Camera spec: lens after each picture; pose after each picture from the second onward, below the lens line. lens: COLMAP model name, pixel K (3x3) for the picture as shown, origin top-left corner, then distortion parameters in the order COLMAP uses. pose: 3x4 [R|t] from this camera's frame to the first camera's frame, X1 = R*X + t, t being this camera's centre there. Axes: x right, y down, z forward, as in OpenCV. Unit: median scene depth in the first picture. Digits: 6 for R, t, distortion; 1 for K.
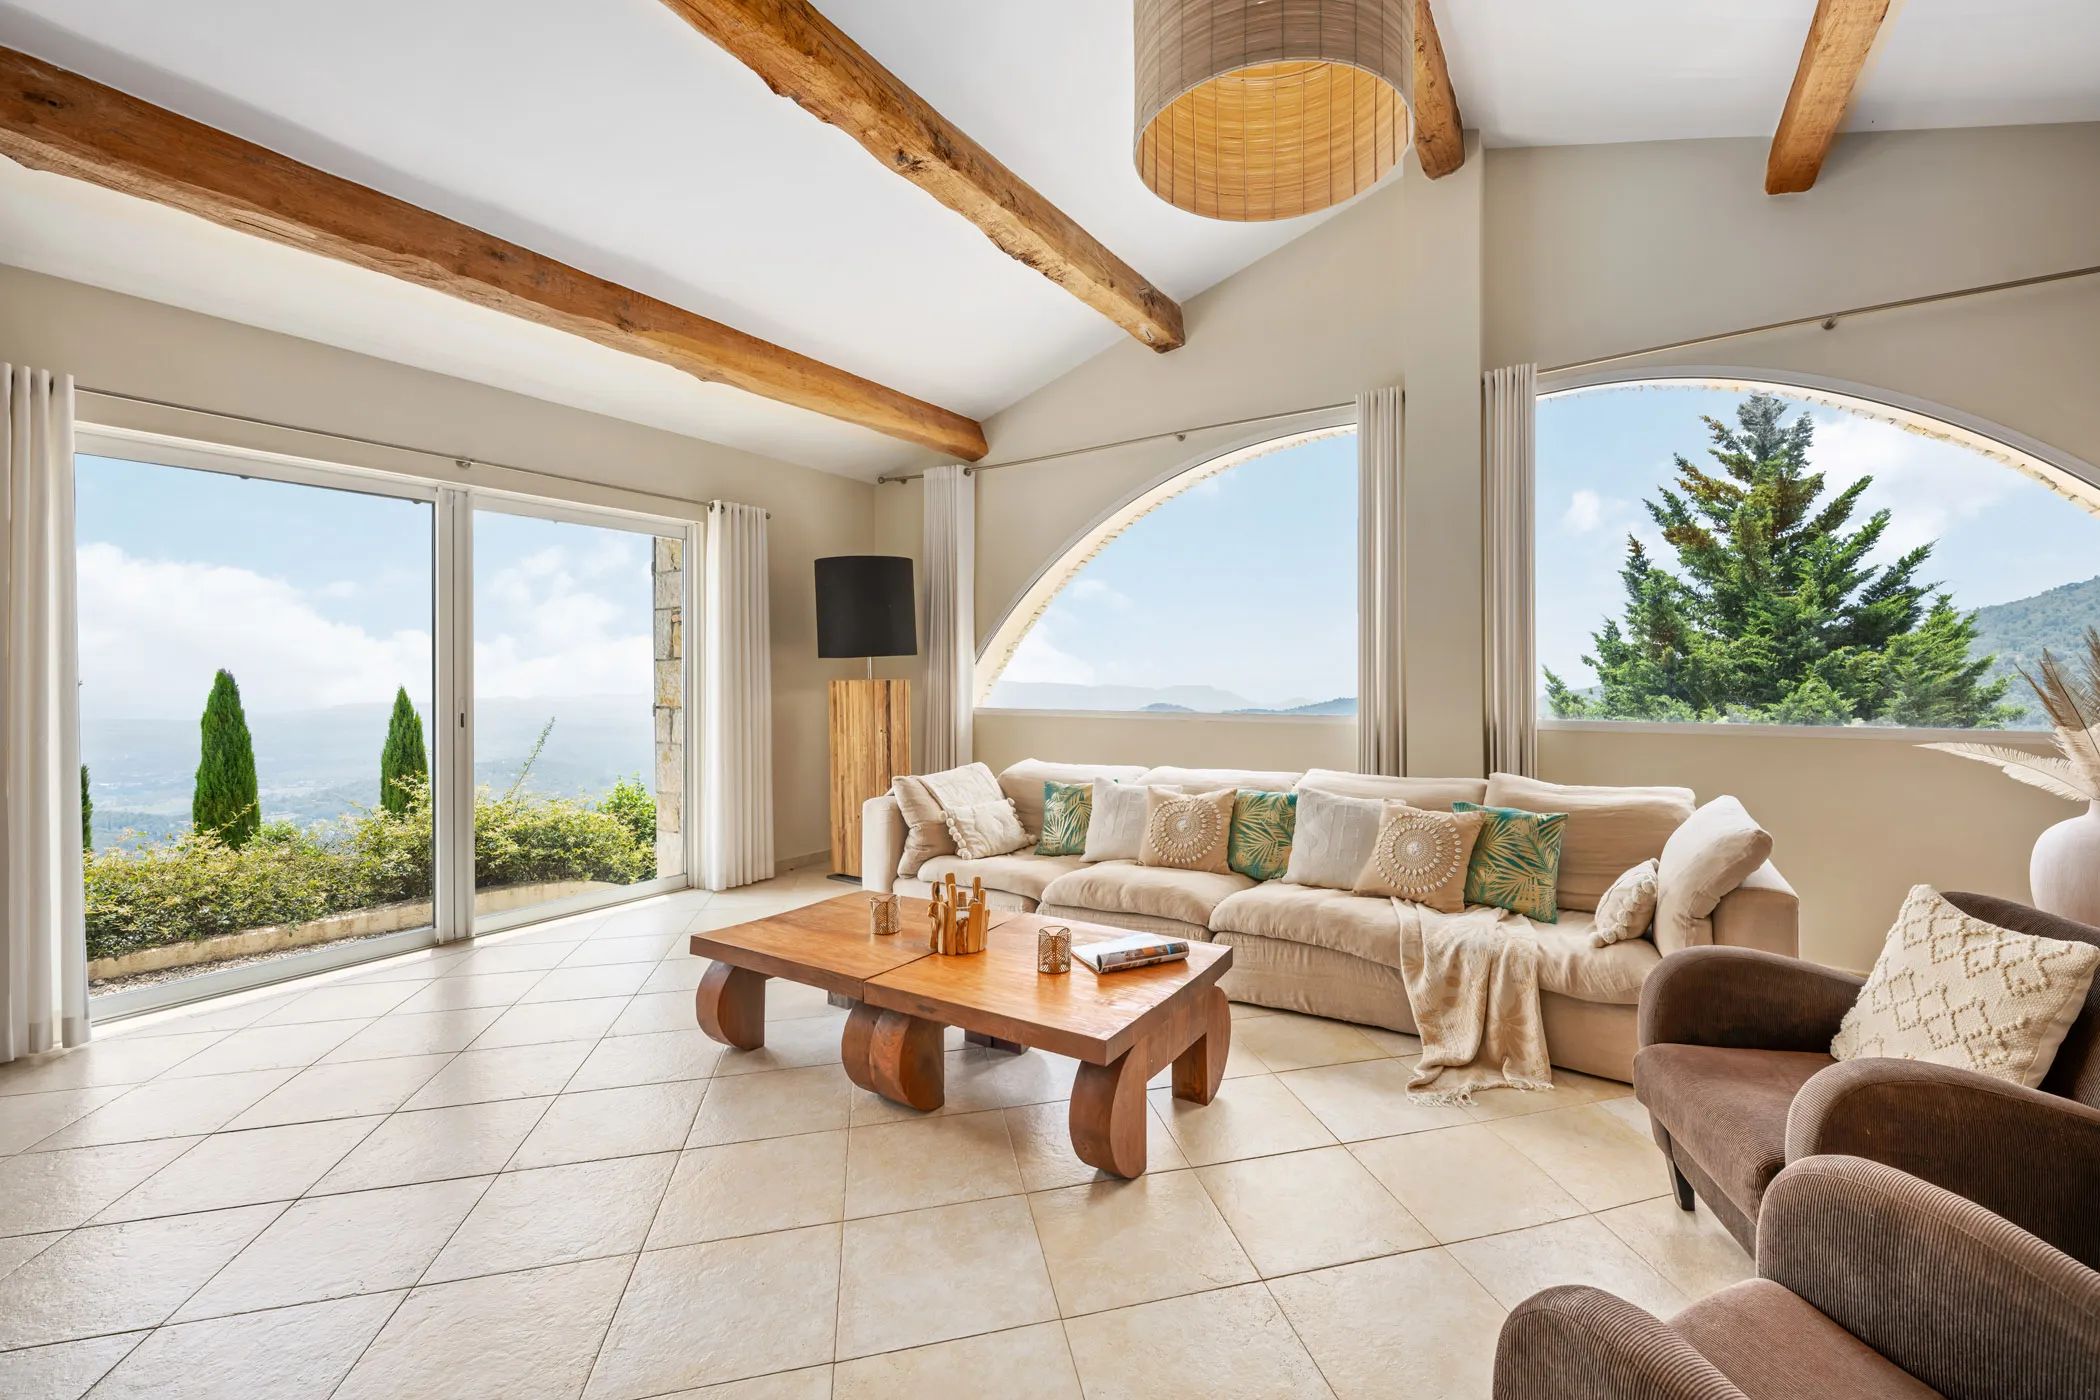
lens RADIAL K [[875.5, 0, 1052.6], [0, 875.5, 672.9], [0, 0, 1]] dist [0.002642, -0.000060]
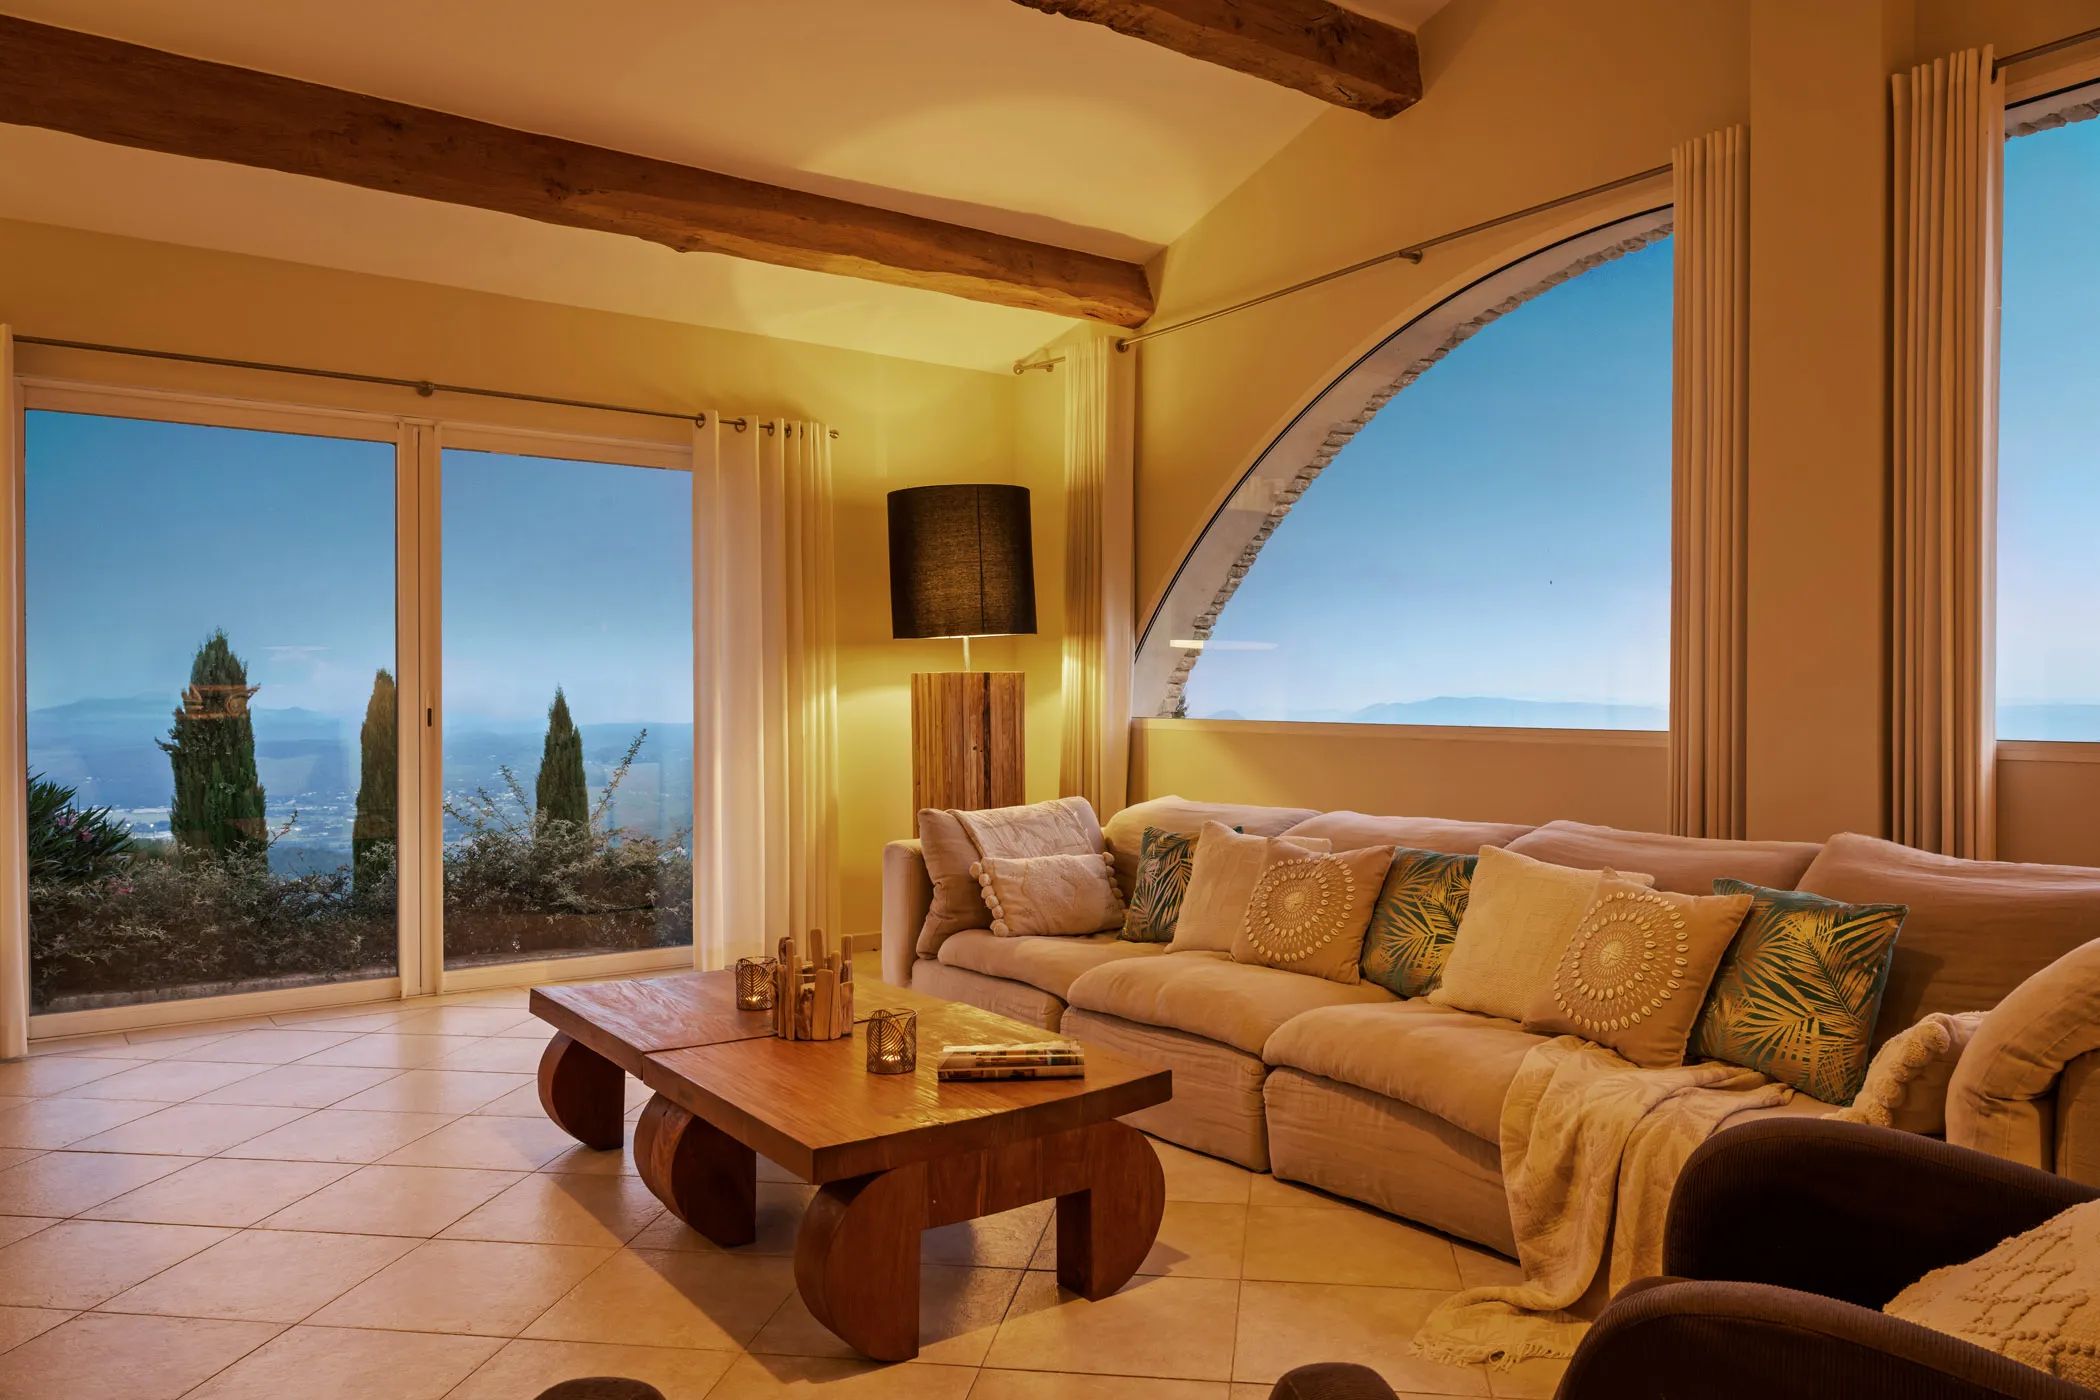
lens RADIAL K [[1469.6, 0, 1050.0], [0, 1469.6, 700.0], [0, 0, 1]] dist [0.002685, 0.002795]
pose [[0.926529, 0.009021, -0.376116, 0.347819], [-0.005866, 0.999937, 0.009532, 0.023563], [0.376178, -0.006625, 0.926524, -0.012166]]
